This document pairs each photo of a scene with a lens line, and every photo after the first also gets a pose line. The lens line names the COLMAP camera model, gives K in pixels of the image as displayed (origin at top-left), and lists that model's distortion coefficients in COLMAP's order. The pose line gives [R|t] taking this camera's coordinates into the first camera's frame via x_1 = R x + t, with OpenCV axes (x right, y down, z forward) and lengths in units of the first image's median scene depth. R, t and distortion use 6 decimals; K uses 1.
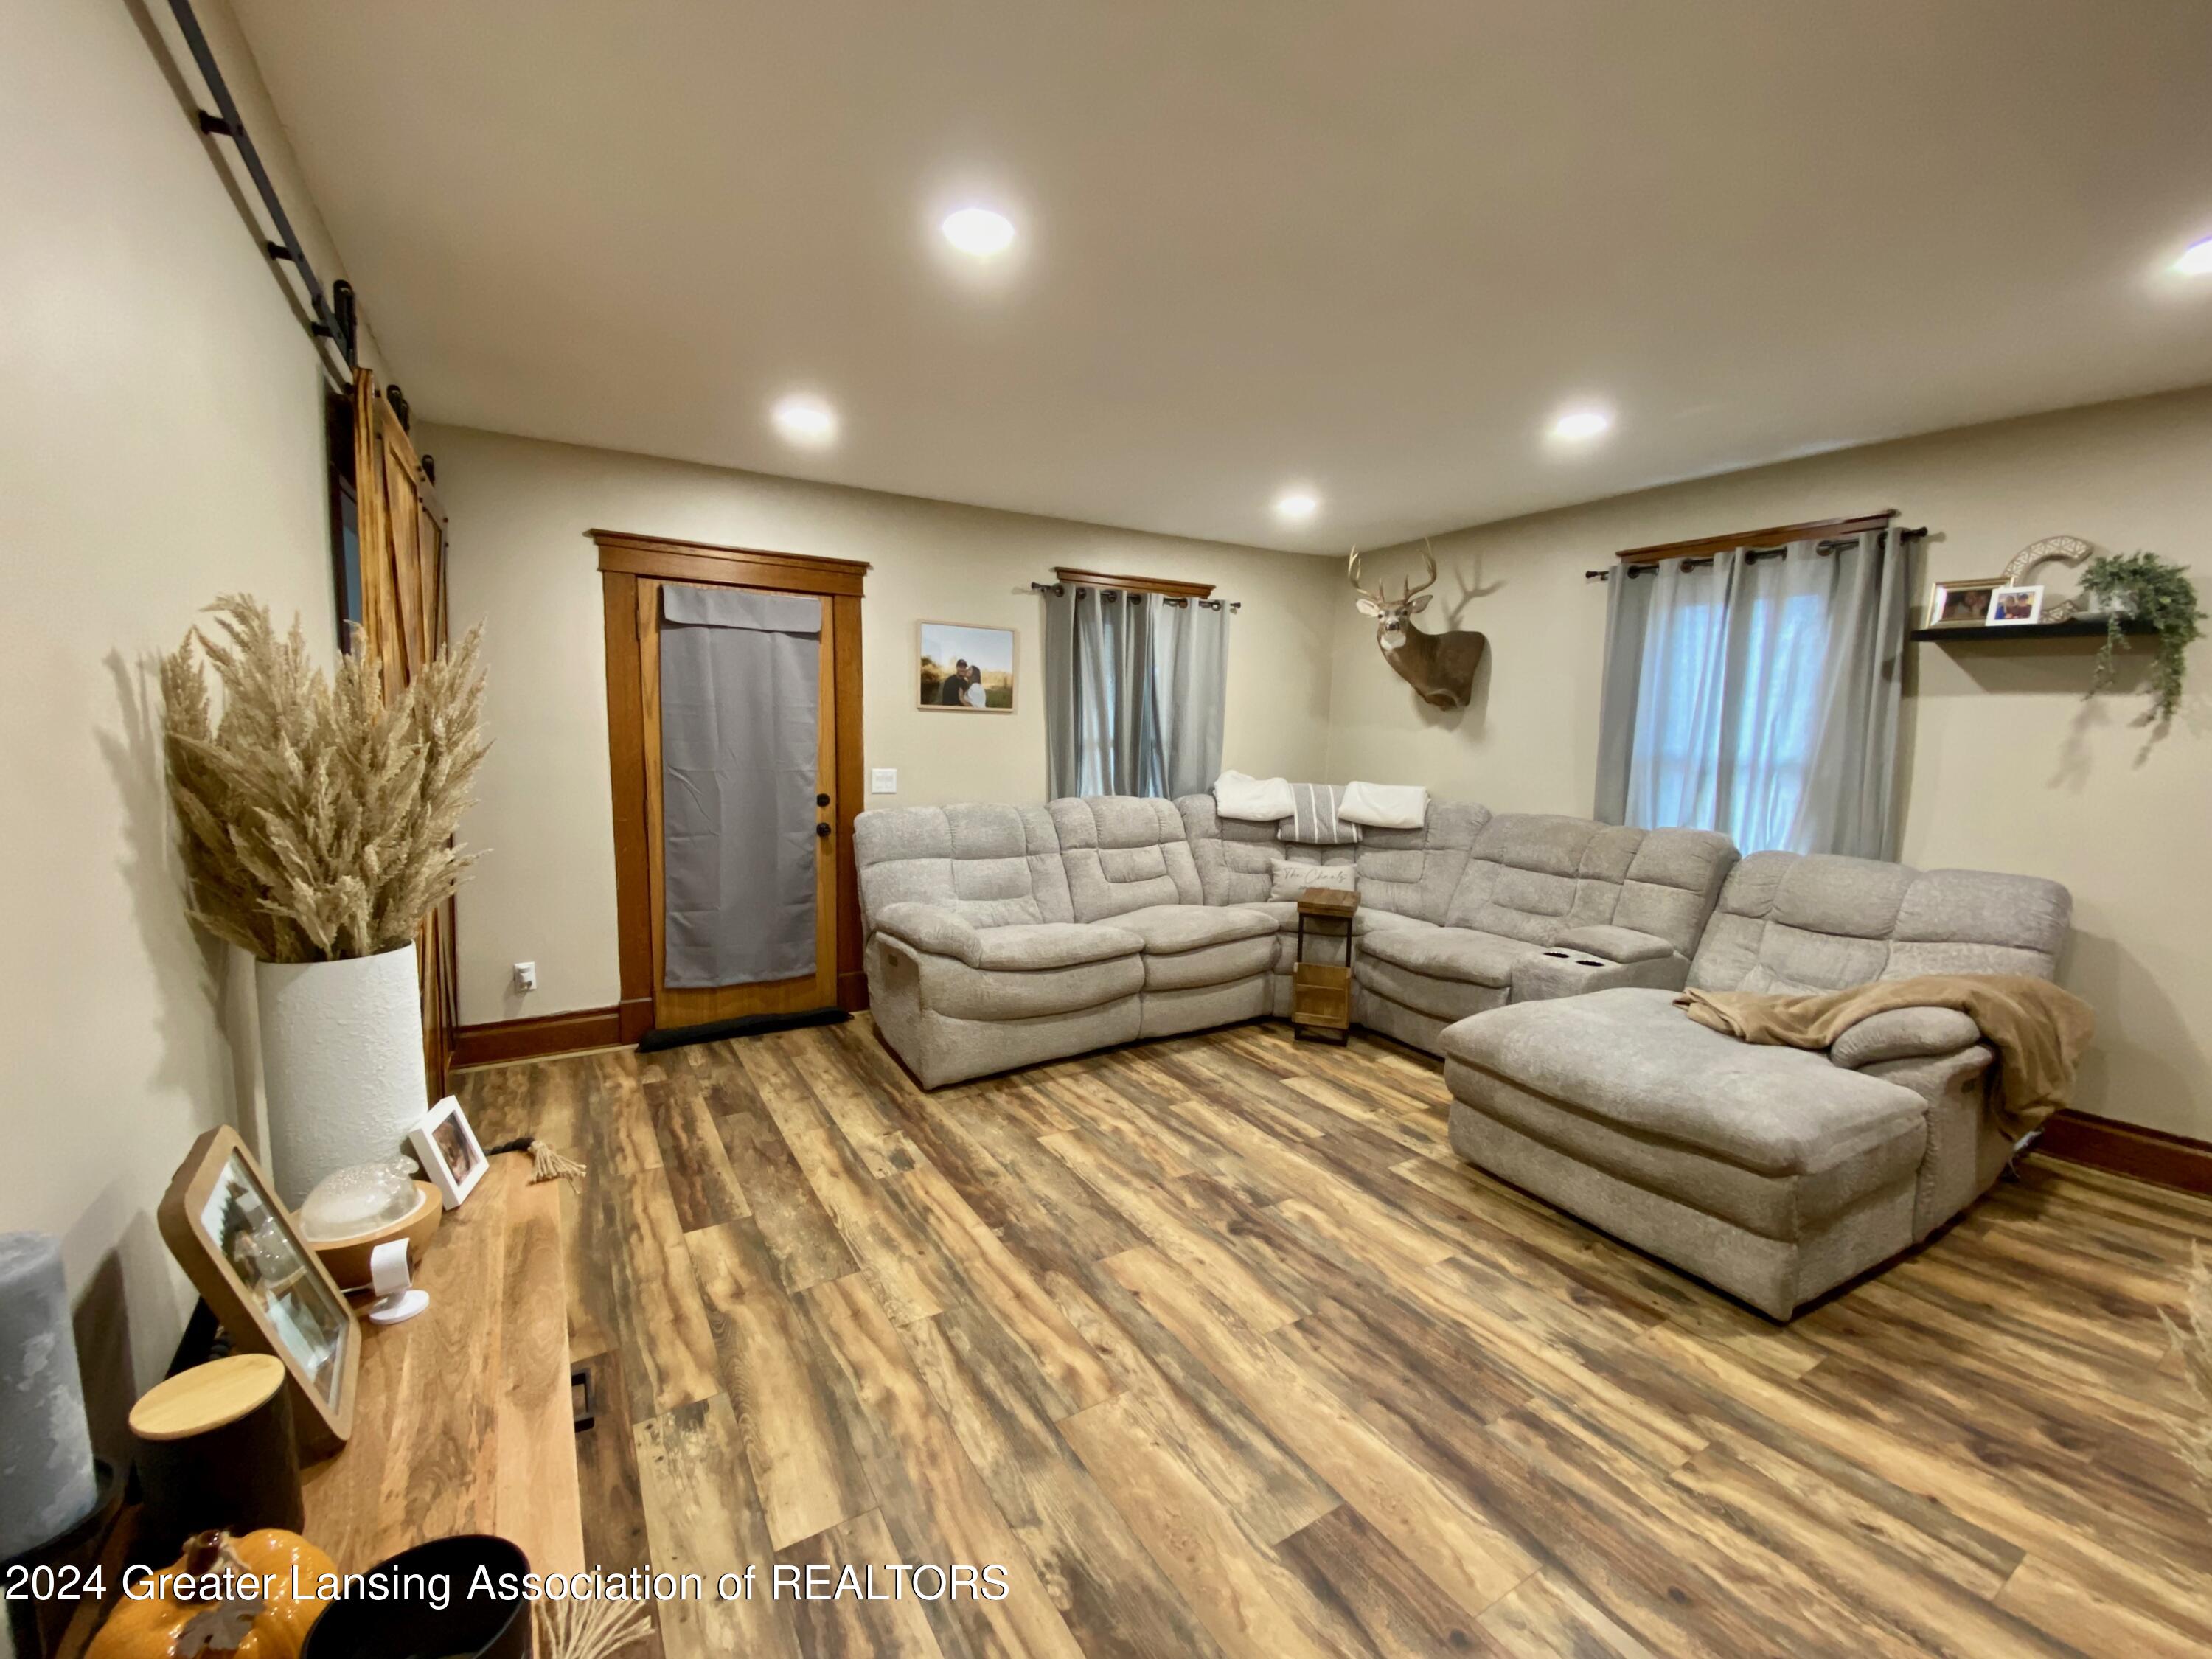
lens RADIAL K [[912.9, 0, 1120.2], [0, 912.9, 824.9], [0, 0, 1]] dist [0.015662, -0.019015]
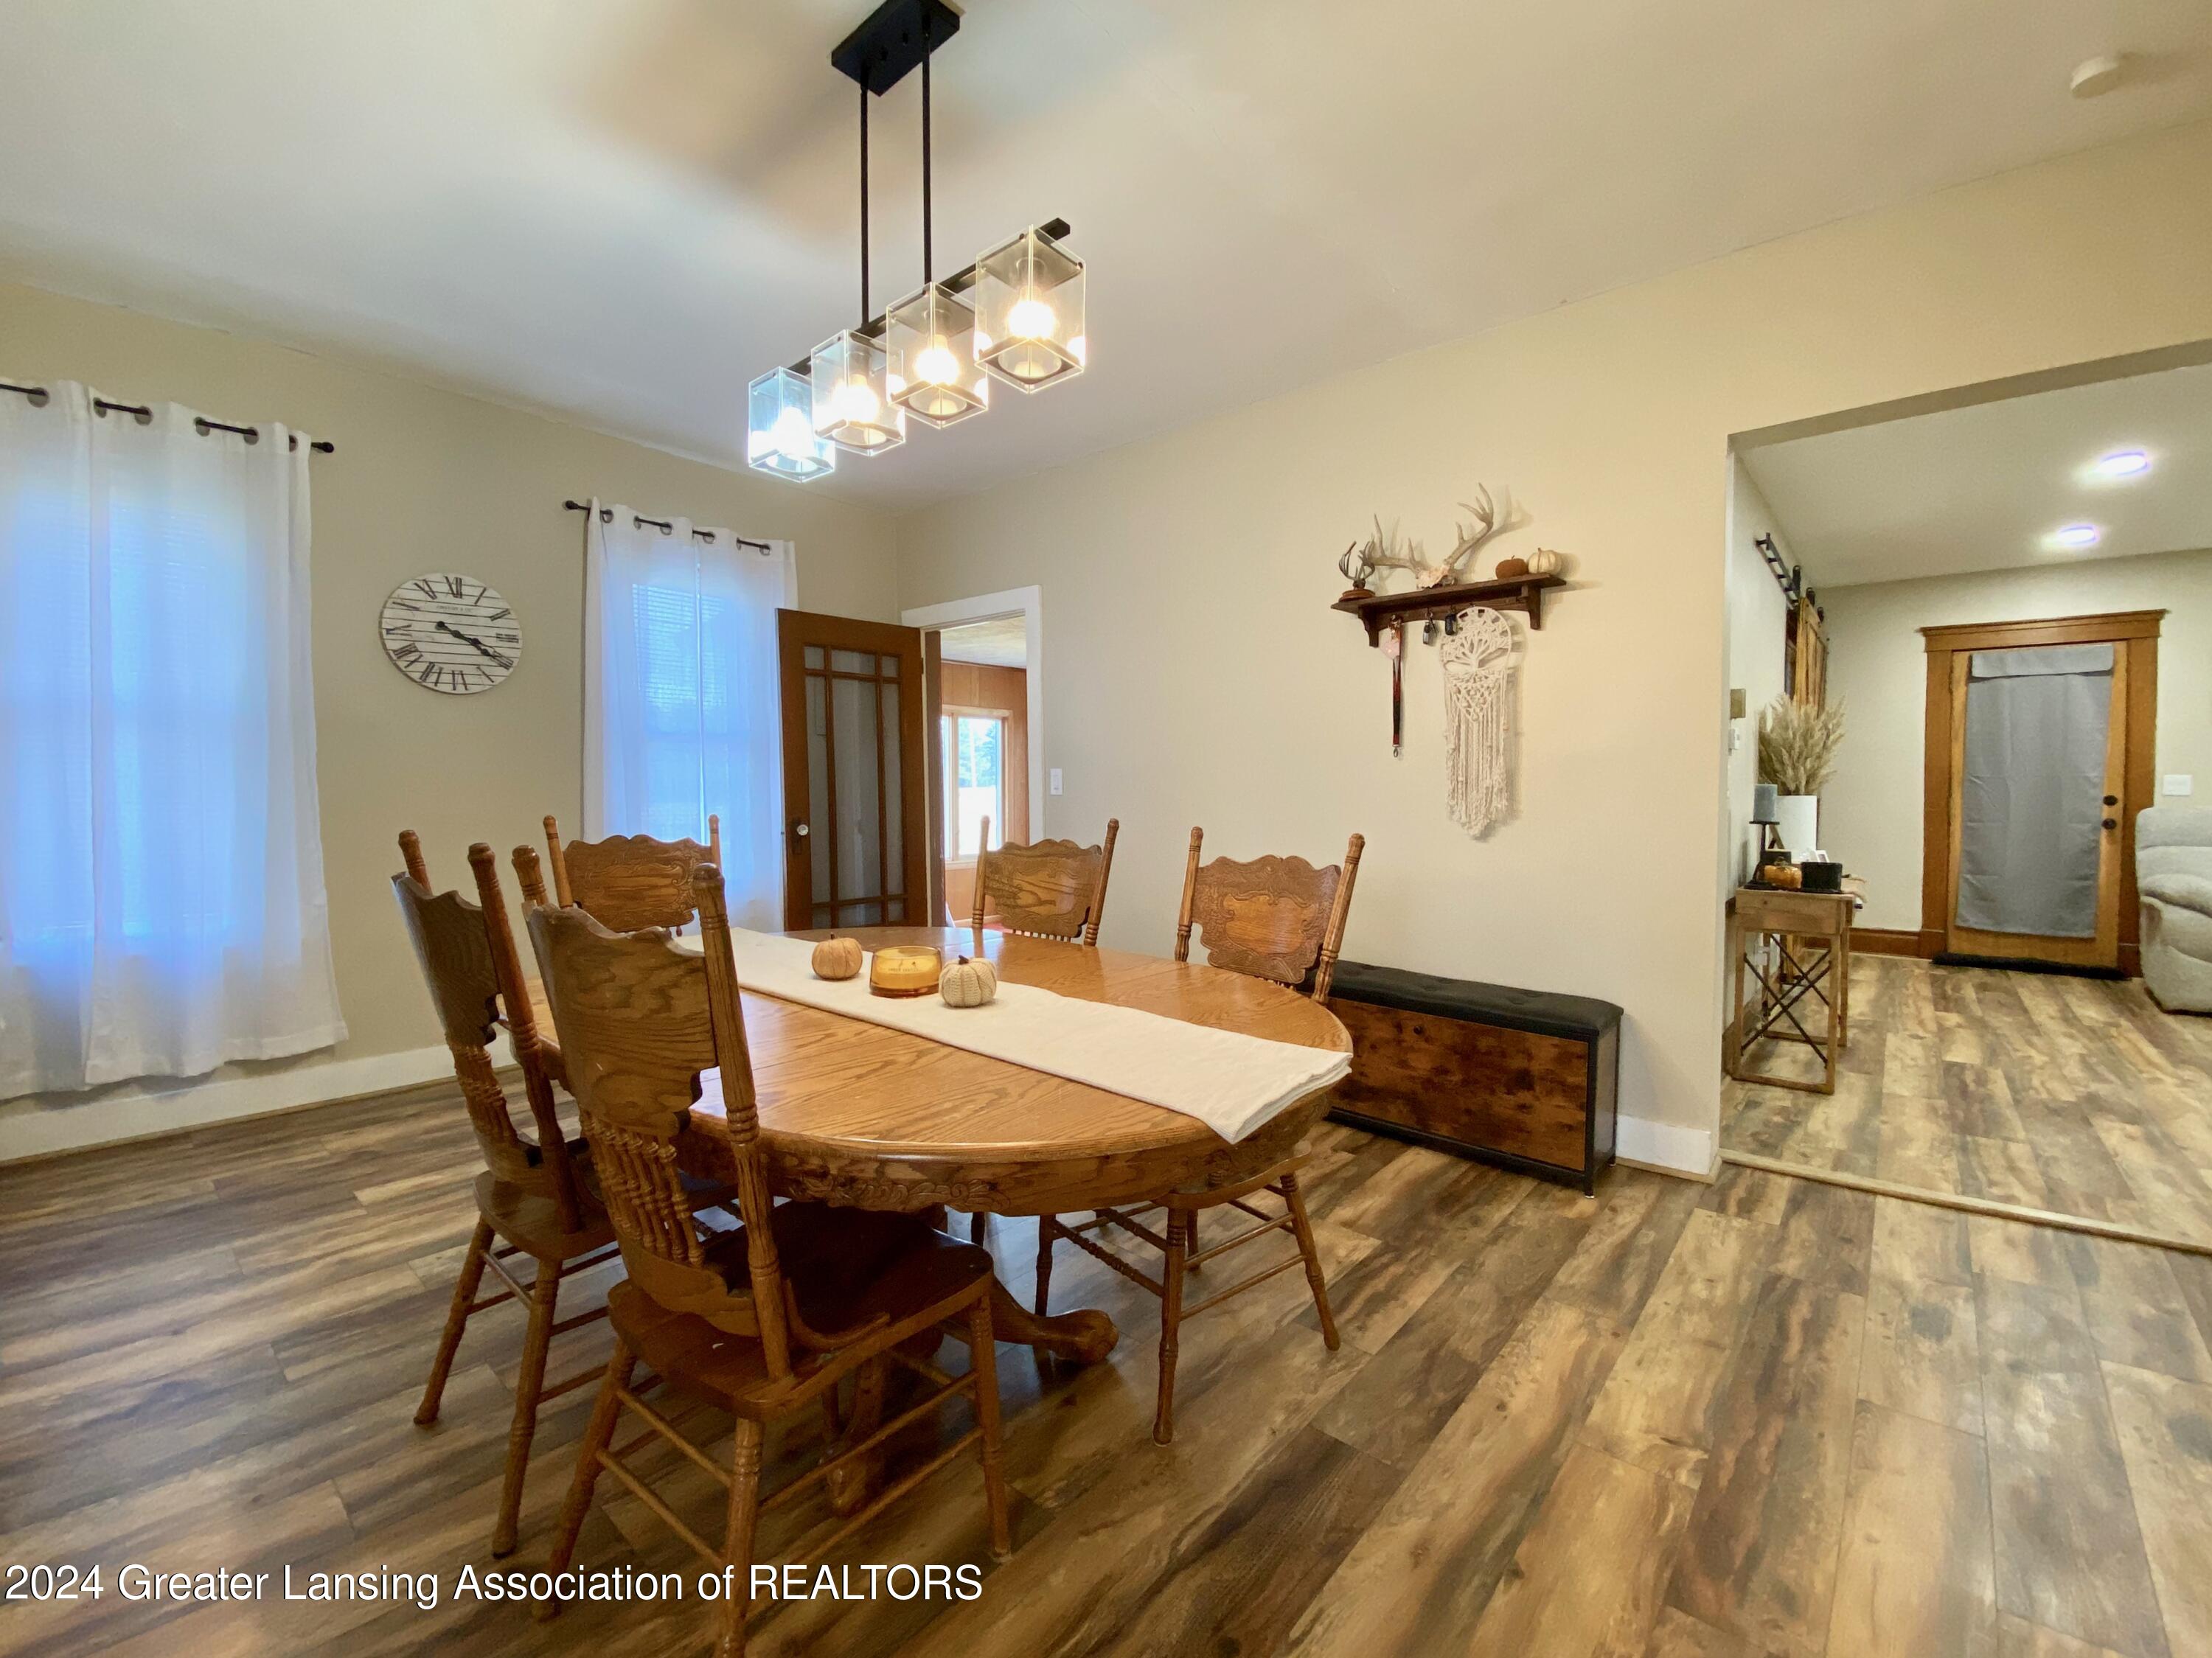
lens RADIAL K [[912.8, 0, 1120.2], [0, 912.8, 824.4], [0, 0, 1]] dist [0.015662, -0.019015]
pose [[0.294840, 0.014885, -0.955431, 0.504685], [-0.091517, 0.995722, -0.012729, 0.158392], [0.951154, 0.091191, 0.294941, -0.722433]]
